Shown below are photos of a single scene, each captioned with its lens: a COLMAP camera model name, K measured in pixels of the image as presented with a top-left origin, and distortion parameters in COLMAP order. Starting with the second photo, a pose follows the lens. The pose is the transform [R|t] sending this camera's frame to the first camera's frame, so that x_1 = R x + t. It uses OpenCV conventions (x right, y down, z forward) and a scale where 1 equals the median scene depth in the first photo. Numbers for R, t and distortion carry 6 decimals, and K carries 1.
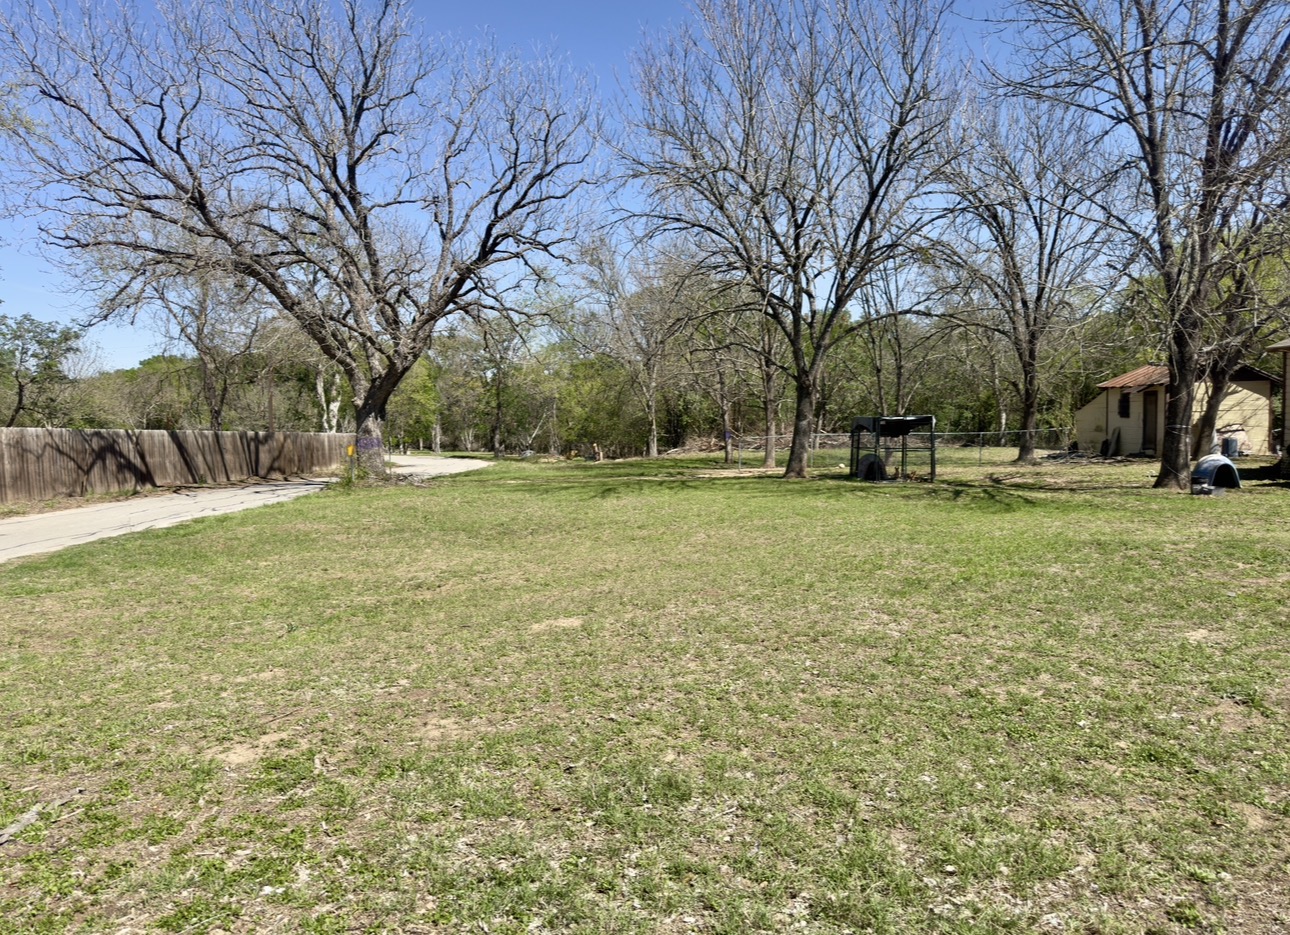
lens RADIAL K [[929.4, 0, 644.3], [0, 929.4, 484.1], [0, 0, 1]] dist [0.068742, -0.082009]
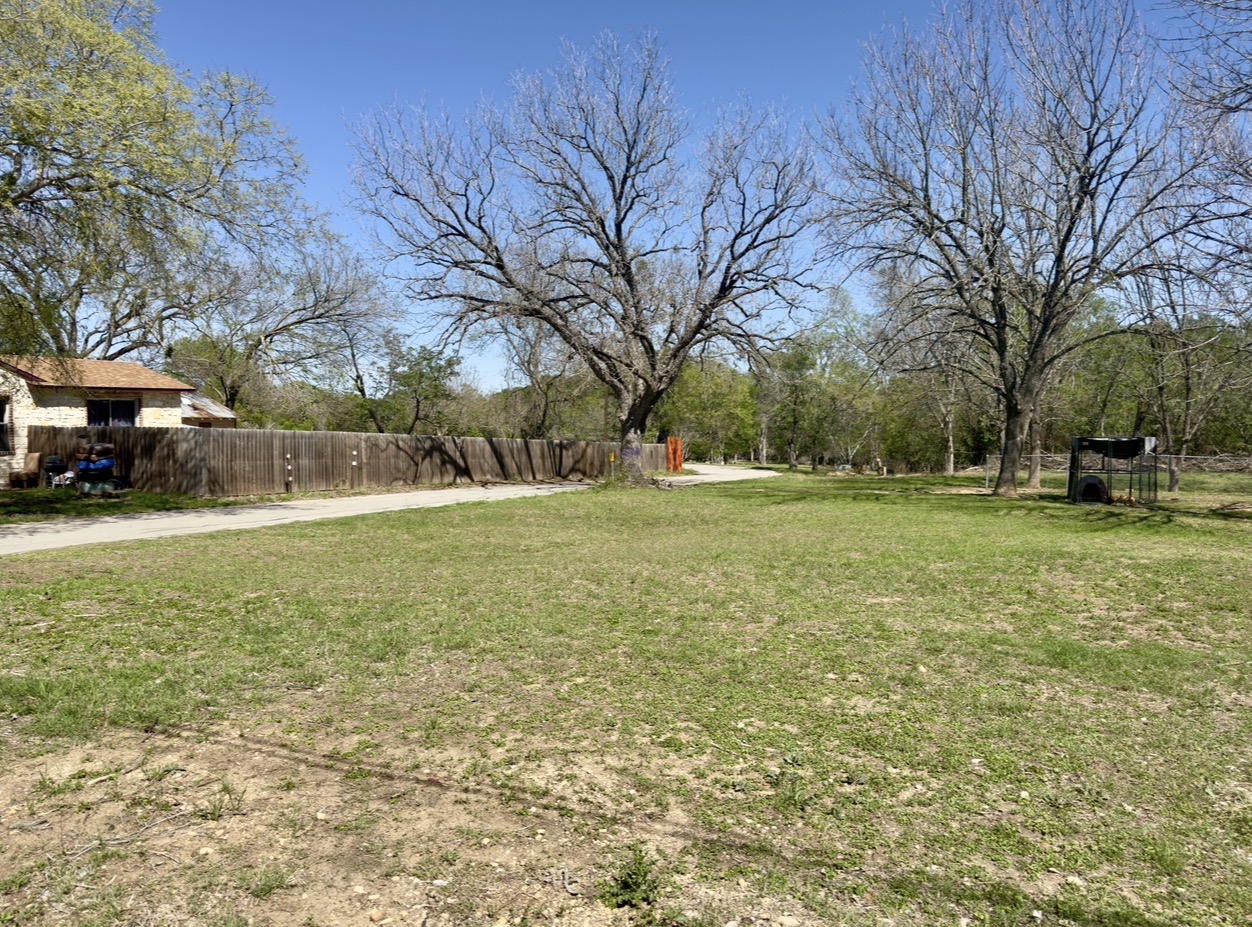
lens RADIAL K [[921.9, 0, 627.3], [0, 921.9, 479.5], [0, 0, 1]] dist [0.062228, -0.074497]
pose [[0.919339, 0.038283, -0.391599, 0.188858], [-0.045795, 0.998902, -0.009857, 0.003914], [0.390791, 0.026995, 0.920083, -0.092929]]
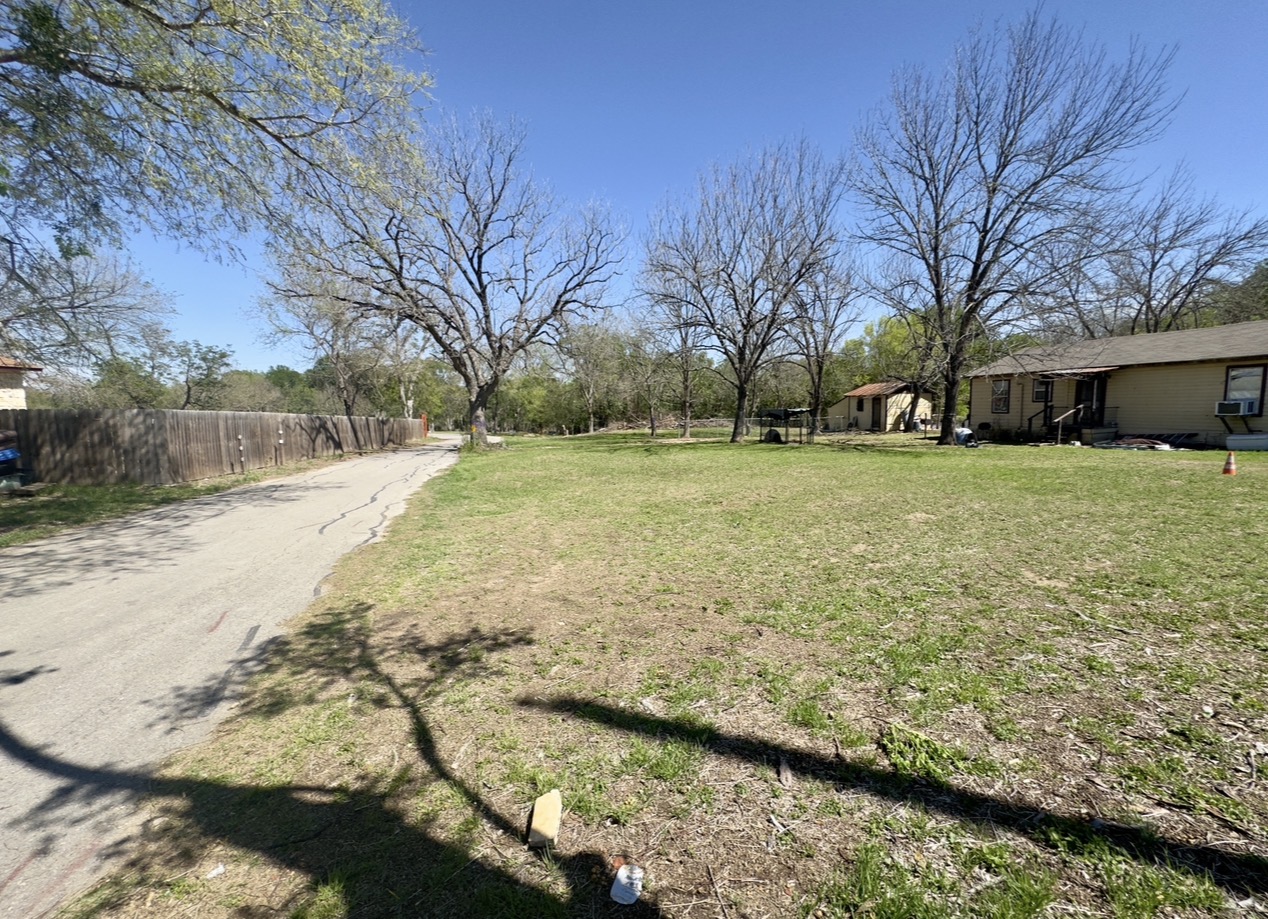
lens RADIAL K [[528.9, 0, 646.2], [0, 528.9, 452.0], [0, 0, 1]] dist [-0.000753, 0.000092]
pose [[0.975686, -0.012796, 0.218801, -0.243854], [0.011969, 0.999915, 0.005103, 0.004290], [-0.218847, -0.002360, 0.975756, 0.033357]]
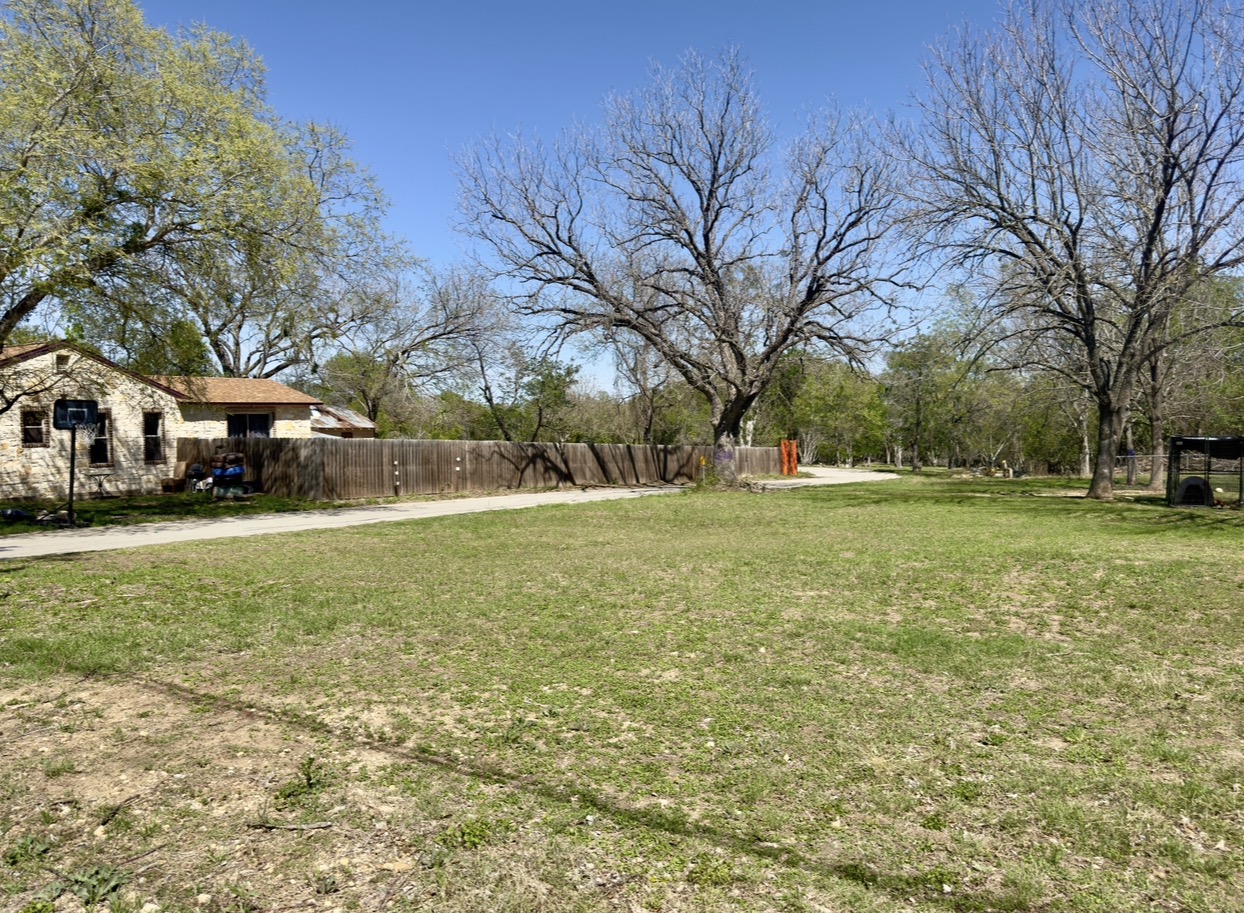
lens RADIAL K [[915.9, 0, 621.6], [0, 915.9, 470.5], [0, 0, 1]] dist [0.069130, -0.083117]
pose [[0.843181, 0.027087, -0.536947, 0.270875], [-0.042516, 0.998962, -0.016371, 0.001249], [0.535946, 0.036632, 0.843457, -0.086764]]
